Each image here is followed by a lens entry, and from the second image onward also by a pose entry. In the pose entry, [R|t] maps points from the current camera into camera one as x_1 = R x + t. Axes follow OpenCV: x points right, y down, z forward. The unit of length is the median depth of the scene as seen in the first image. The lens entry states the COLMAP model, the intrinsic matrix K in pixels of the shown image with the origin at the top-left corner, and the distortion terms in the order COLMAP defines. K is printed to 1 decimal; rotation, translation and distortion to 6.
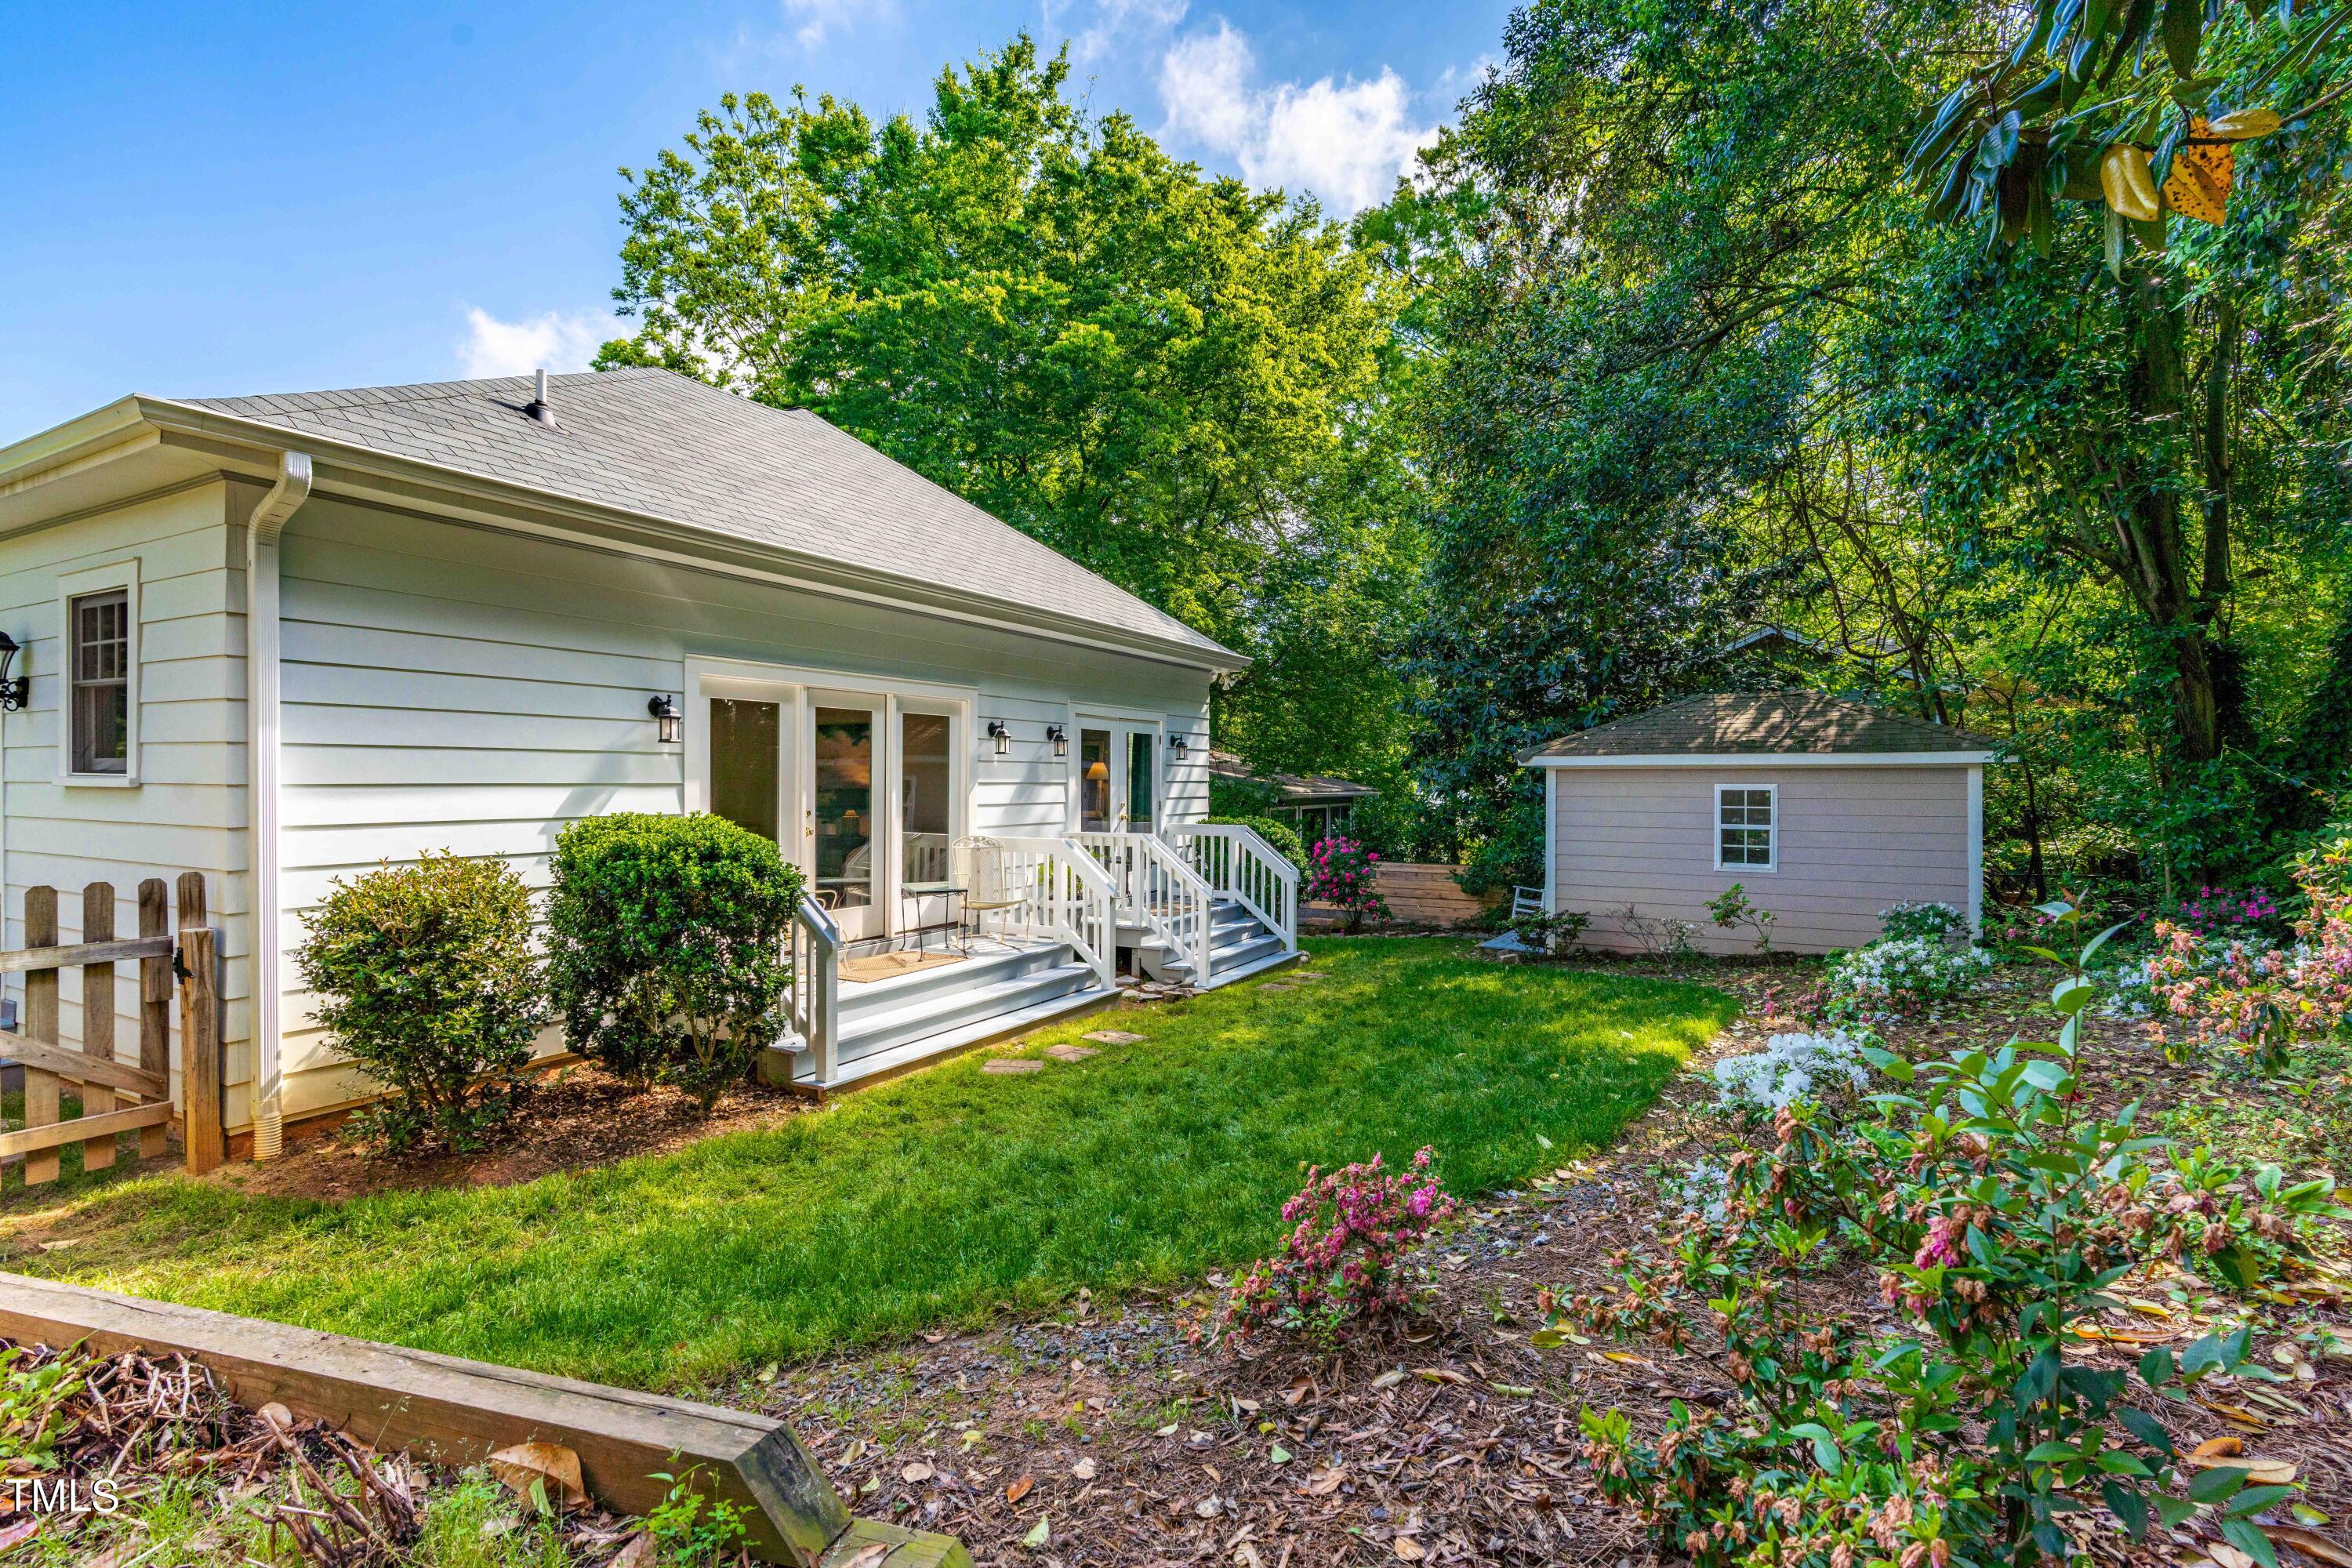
lens RADIAL K [[1069.7, 0, 1158.3], [0, 1069.7, 785.0], [0, 0, 1]] dist [-0.010780, 0.004546]
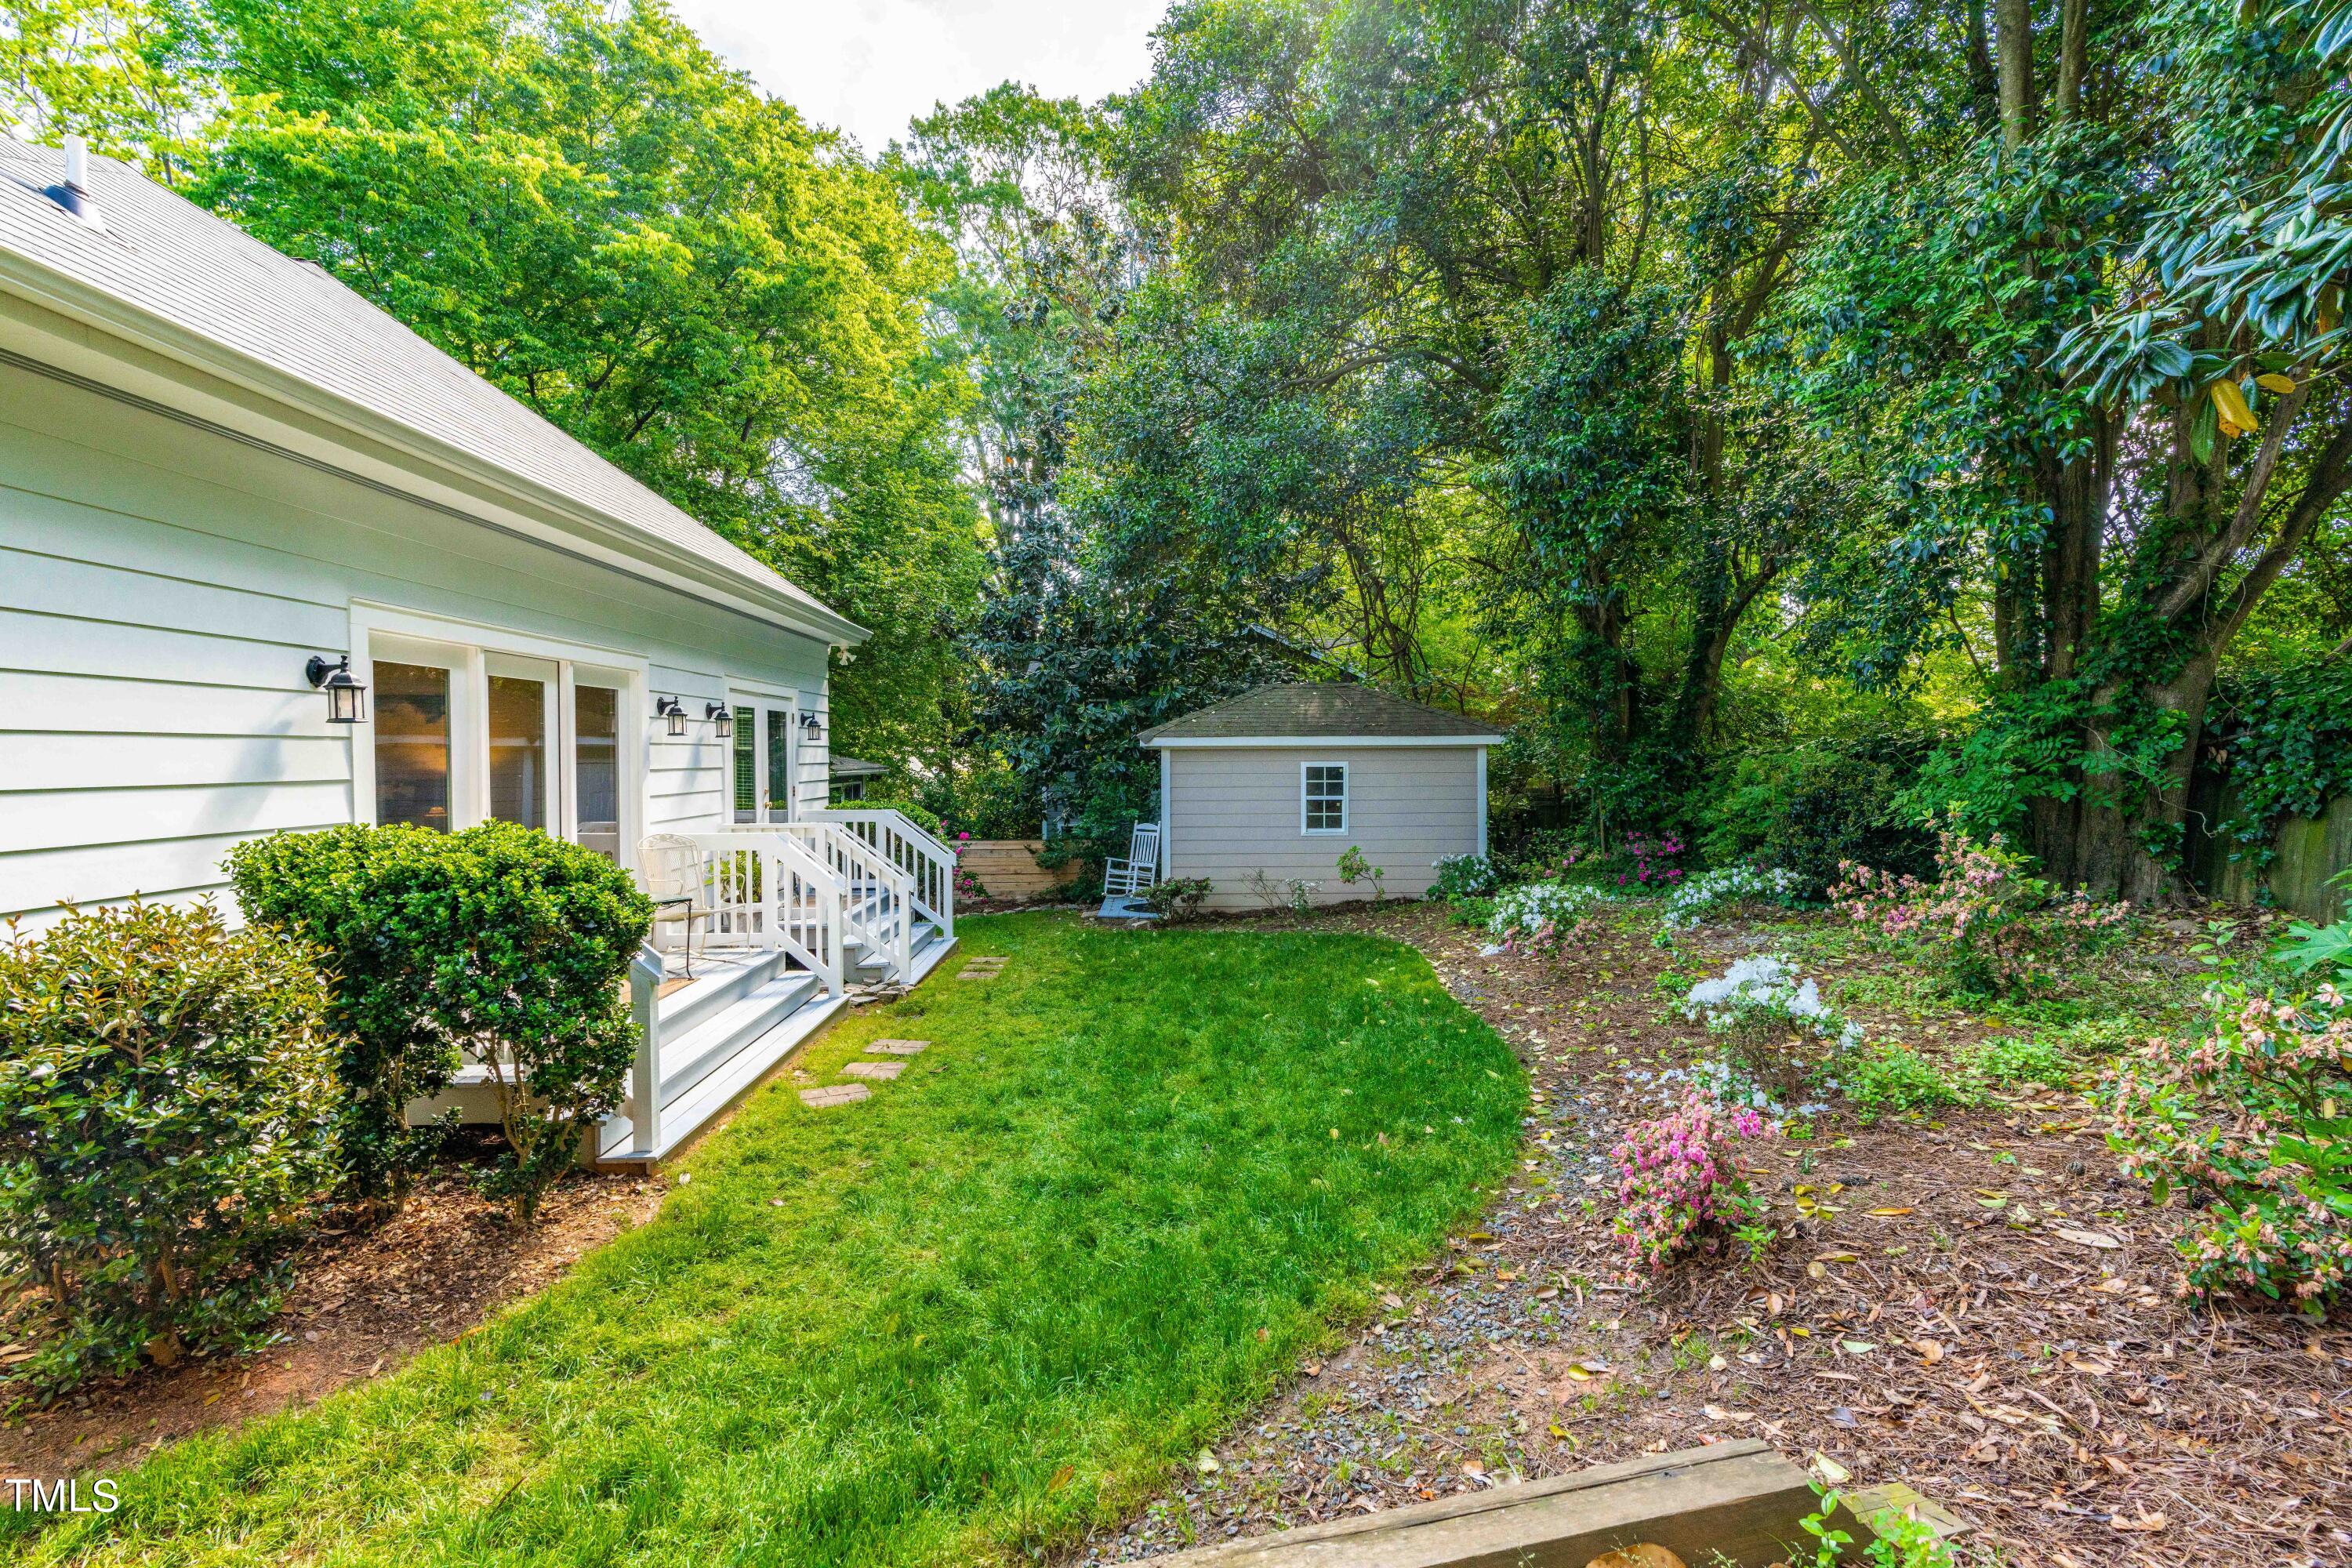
lens RADIAL K [[1069.7, 0, 1164.8], [0, 1069.7, 779.7], [0, 0, 1]] dist [-0.010780, 0.004546]
pose [[0.861186, -0.017323, 0.507994, -0.258135], [0.007617, 0.999747, 0.021179, -0.009167], [-0.508233, -0.014370, 0.861100, 0.083024]]
